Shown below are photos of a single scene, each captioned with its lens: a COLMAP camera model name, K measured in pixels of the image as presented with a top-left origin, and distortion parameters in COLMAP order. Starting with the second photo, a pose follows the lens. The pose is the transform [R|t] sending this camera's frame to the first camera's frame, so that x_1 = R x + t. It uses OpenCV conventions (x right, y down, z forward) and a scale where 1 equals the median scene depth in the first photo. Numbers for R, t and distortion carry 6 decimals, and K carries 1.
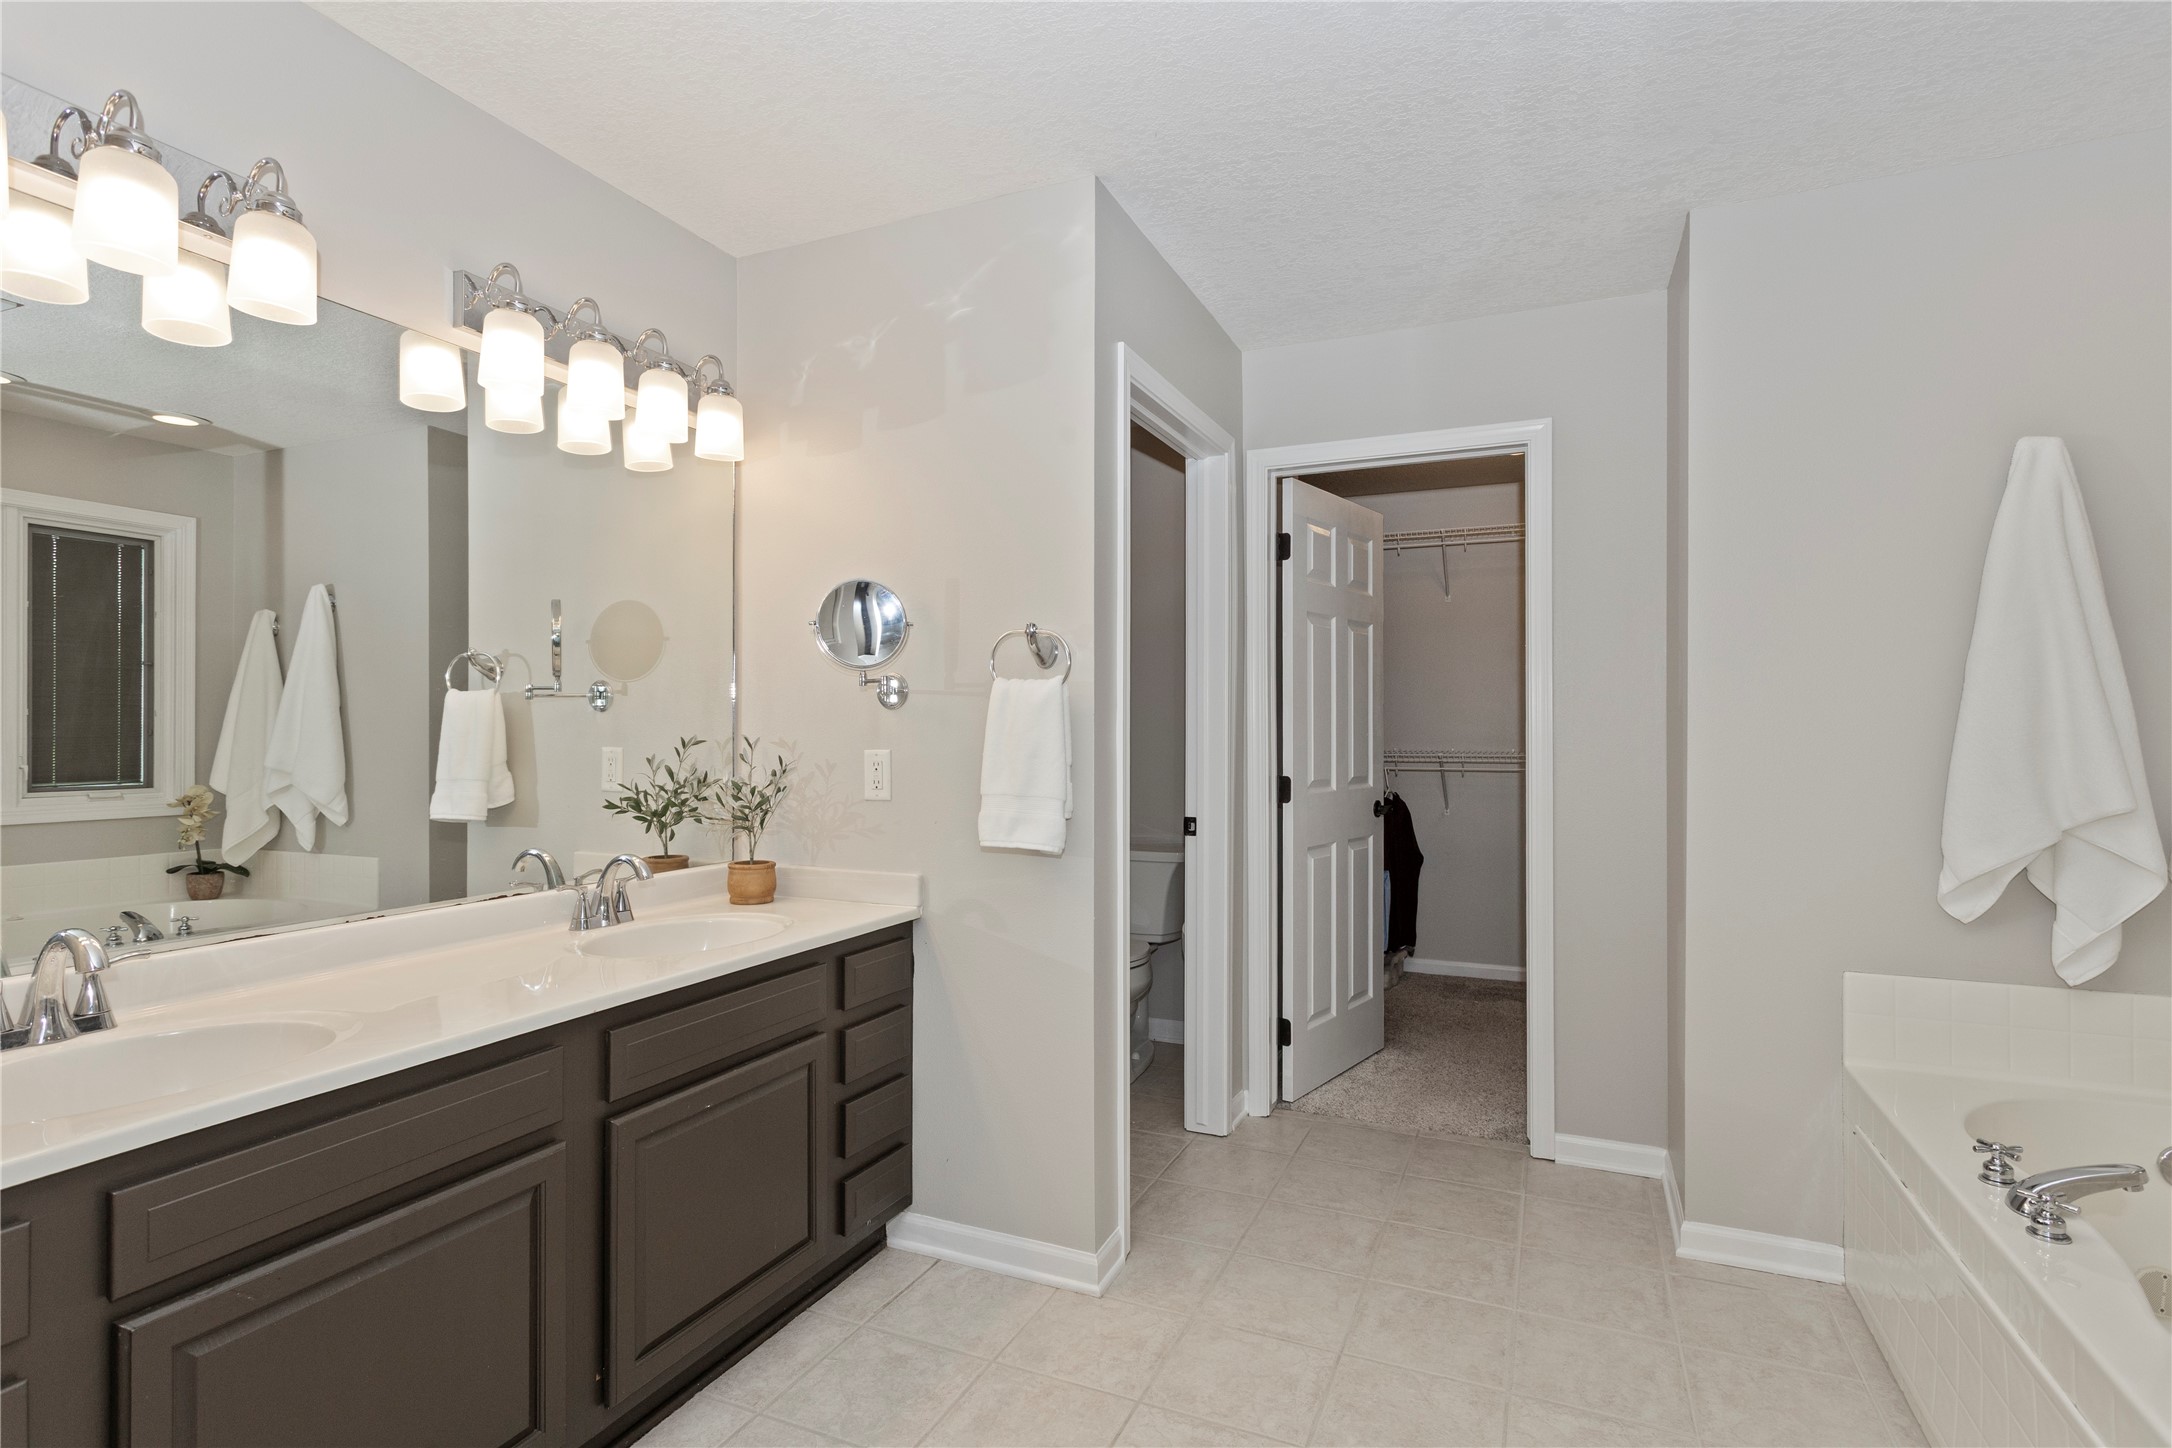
lens RADIAL K [[1055.8, 0, 1079.4], [0, 1055.8, 718.6], [0, 0, 1]] dist [-0.001367, -0.000502]
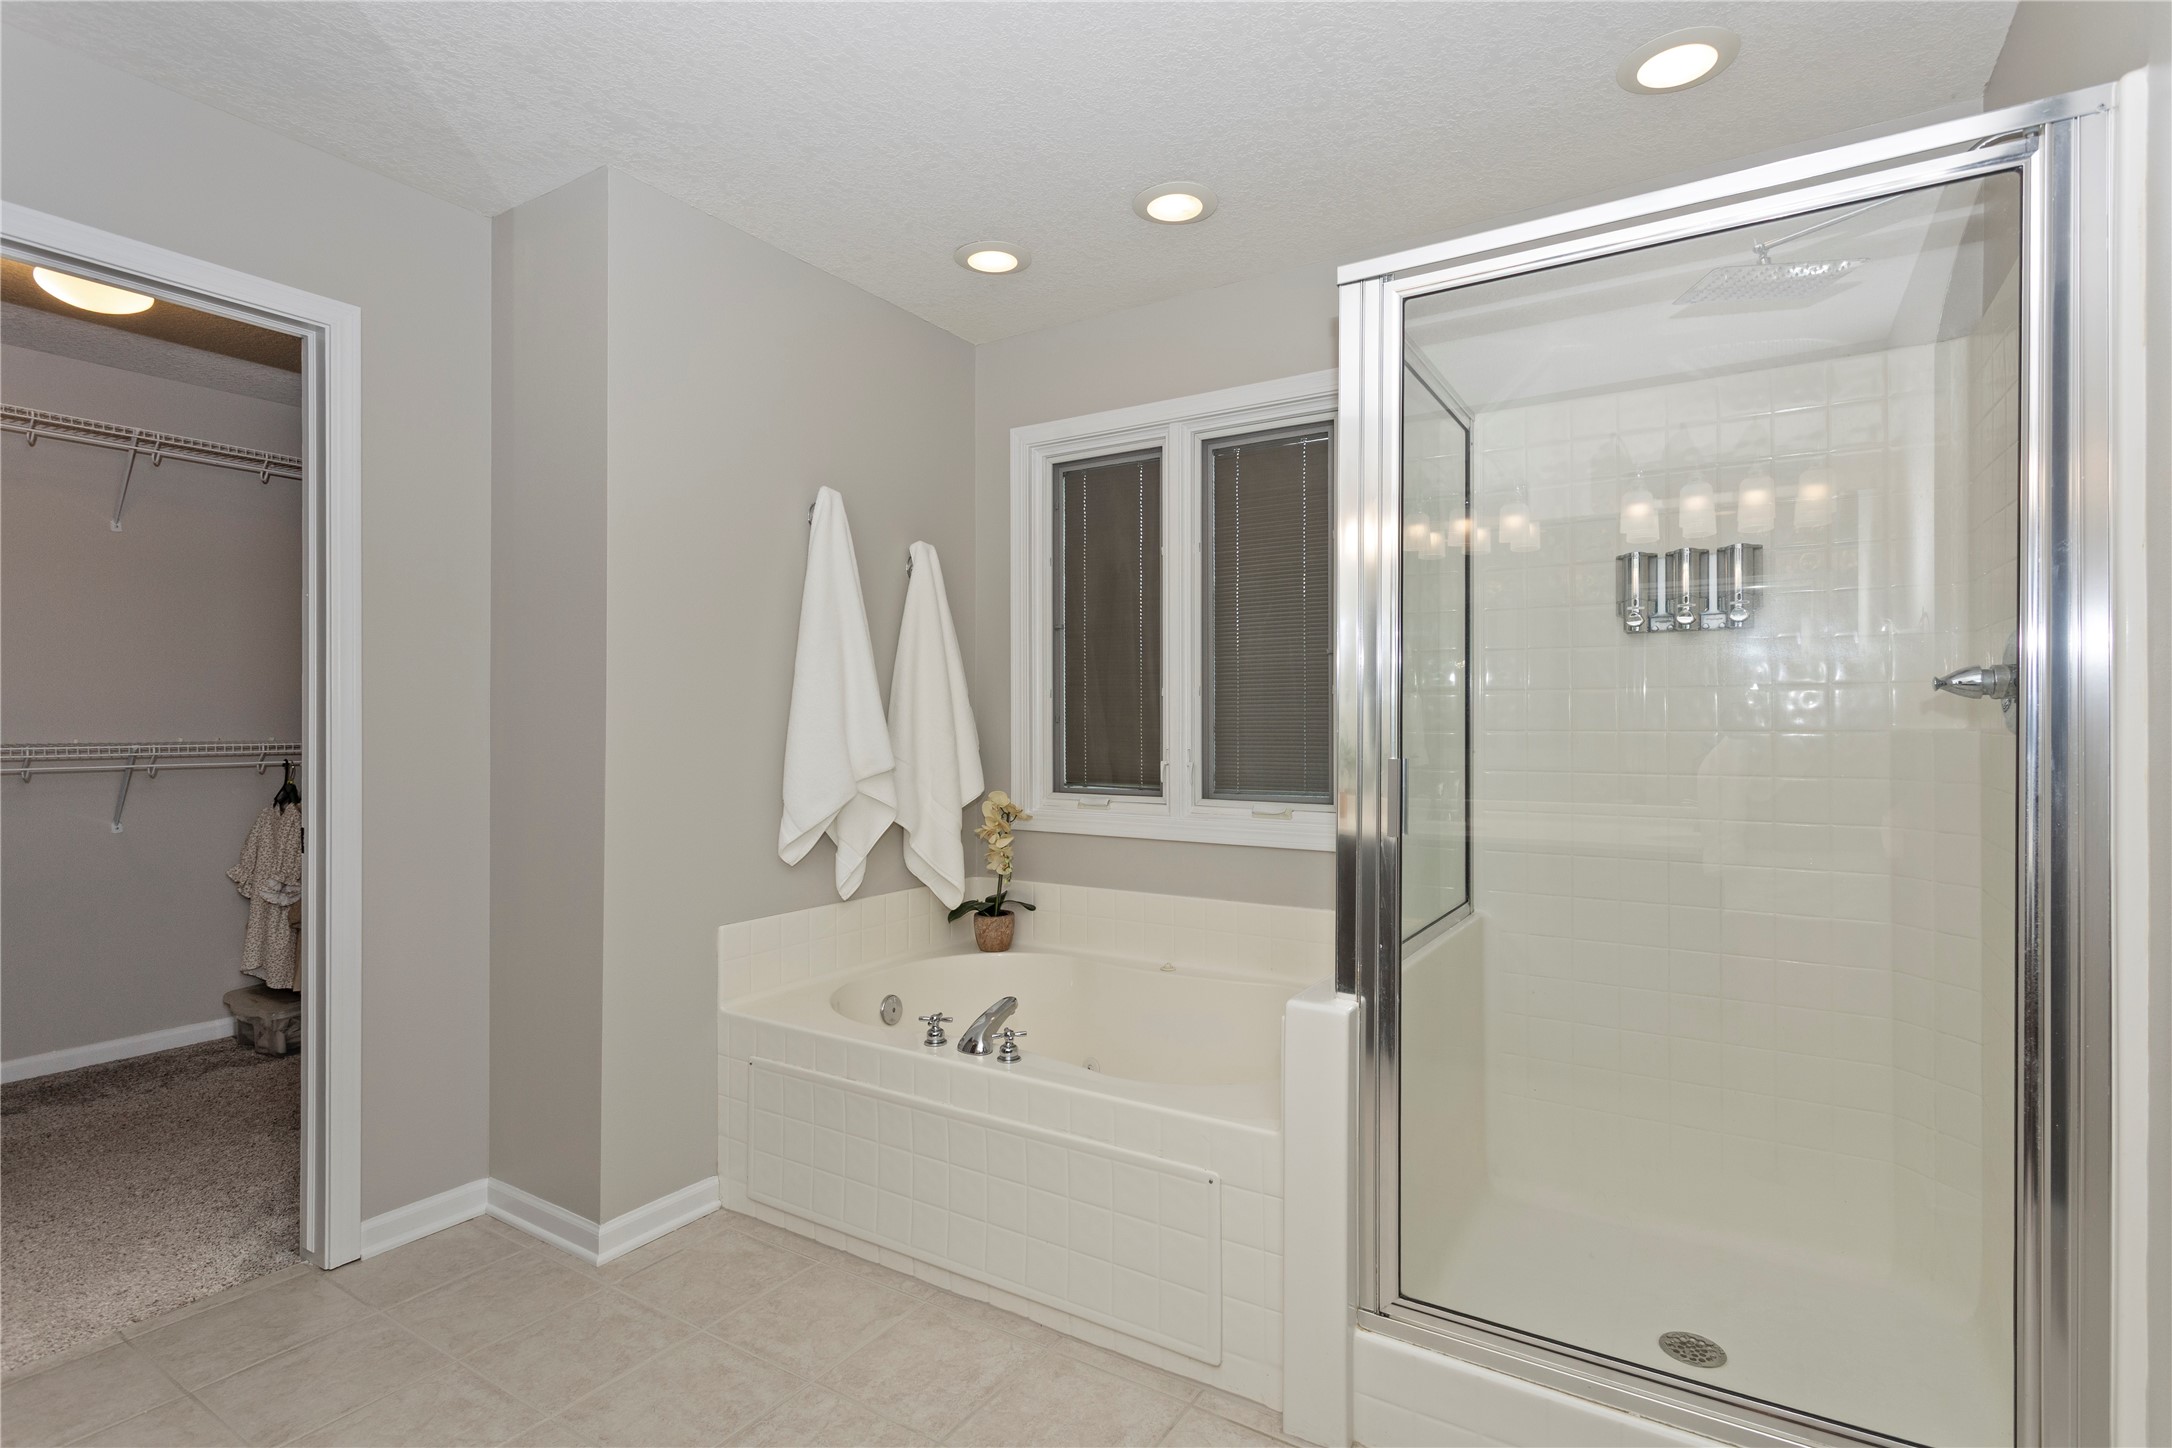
lens RADIAL K [[1055.8, 0, 1078.0], [0, 1055.8, 723.2], [0, 0, 1]] dist [-0.001367, -0.000502]
pose [[0.137846, 0.001489, 0.990453, -0.323685], [-0.007400, 0.999973, -0.000474, 0.023566], [-0.990426, -0.007264, 0.137853, 0.473995]]
